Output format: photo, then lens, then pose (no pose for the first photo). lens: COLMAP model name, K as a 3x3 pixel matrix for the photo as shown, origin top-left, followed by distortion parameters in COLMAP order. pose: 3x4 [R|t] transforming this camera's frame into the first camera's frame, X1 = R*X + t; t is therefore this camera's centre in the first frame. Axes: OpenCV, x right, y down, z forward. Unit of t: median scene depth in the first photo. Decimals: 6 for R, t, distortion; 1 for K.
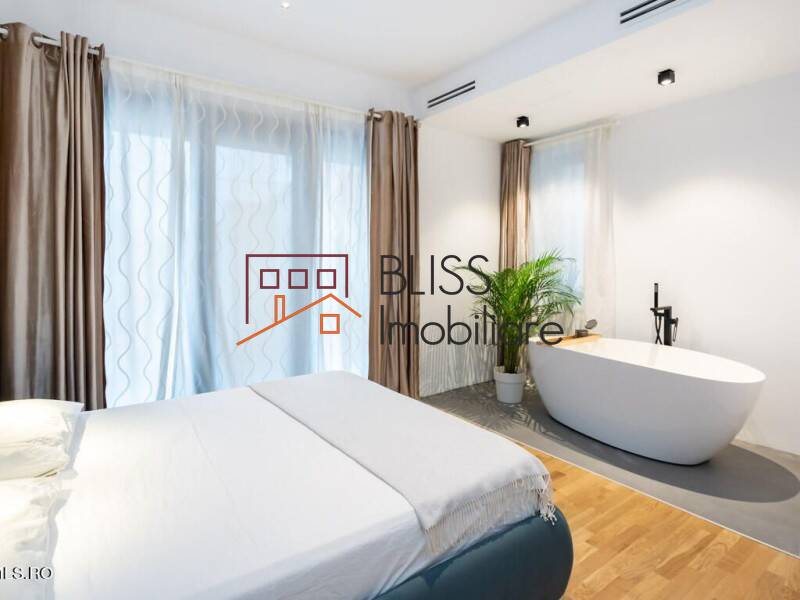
lens RADIAL K [[448.1, 0, 398.9], [0, 448.1, 264.1], [0, 0, 1]] dist [0.001163, 0.001173]
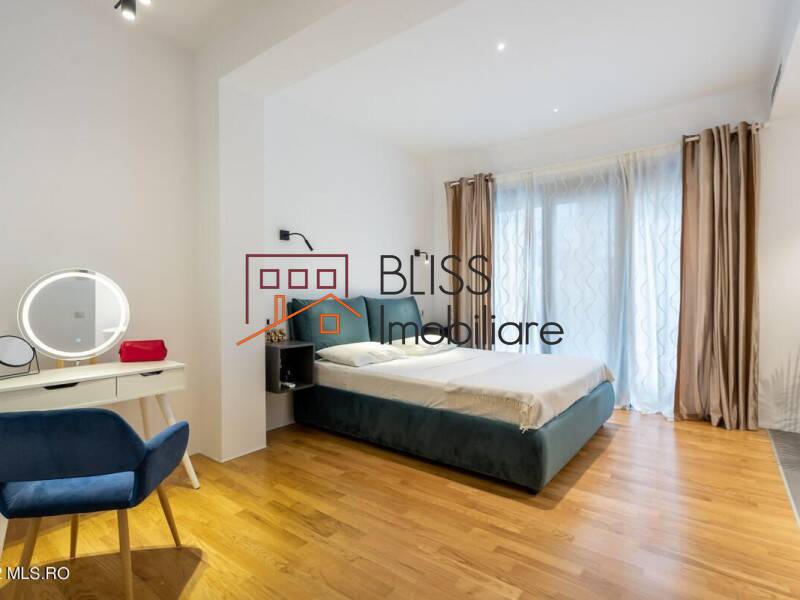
lens RADIAL K [[414.7, 0, 416.5], [0, 414.7, 298.6], [0, 0, 1]] dist [-0.002949, 0.000298]
pose [[0.316743, 0.003260, -0.948506, 0.800801], [-0.006020, 0.999981, 0.001427, 0.055391], [0.948492, 0.005258, 0.316756, 0.092541]]
